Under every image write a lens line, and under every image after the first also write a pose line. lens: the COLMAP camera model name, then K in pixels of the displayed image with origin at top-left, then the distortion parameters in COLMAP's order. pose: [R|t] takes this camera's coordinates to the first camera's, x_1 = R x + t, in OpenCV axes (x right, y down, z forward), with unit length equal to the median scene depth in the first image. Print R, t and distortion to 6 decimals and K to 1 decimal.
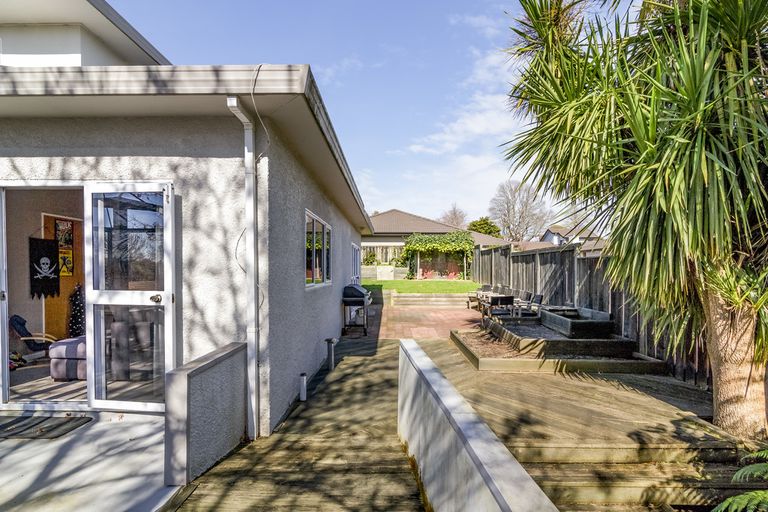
lens RADIAL K [[317.1, 0, 383.9], [0, 317.1, 275.9], [0, 0, 1]] dist [0.000546, -0.000129]
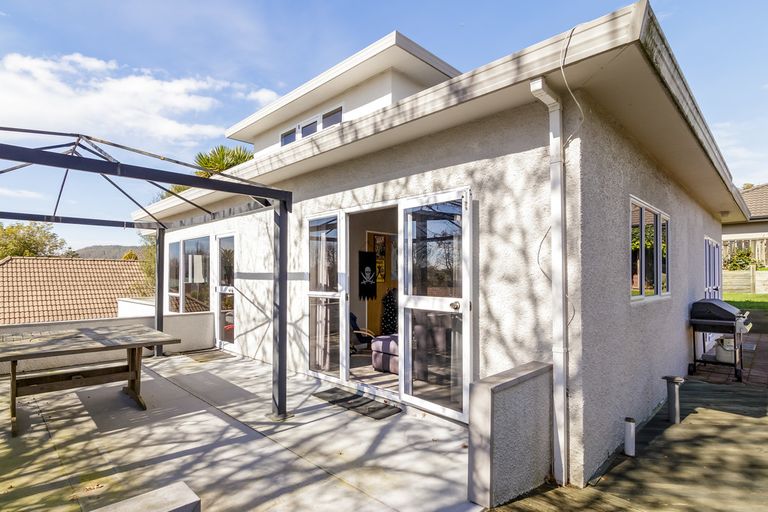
lens RADIAL K [[365.2, 0, 384.0], [0, 365.2, 274.2], [0, 0, 1]] dist [-0.000146, -0.000096]
pose [[0.750241, -0.004421, -0.661149, -0.117298], [-0.013297, 0.999675, -0.021773, 0.000436], [0.661030, 0.025126, 0.749938, -0.018970]]
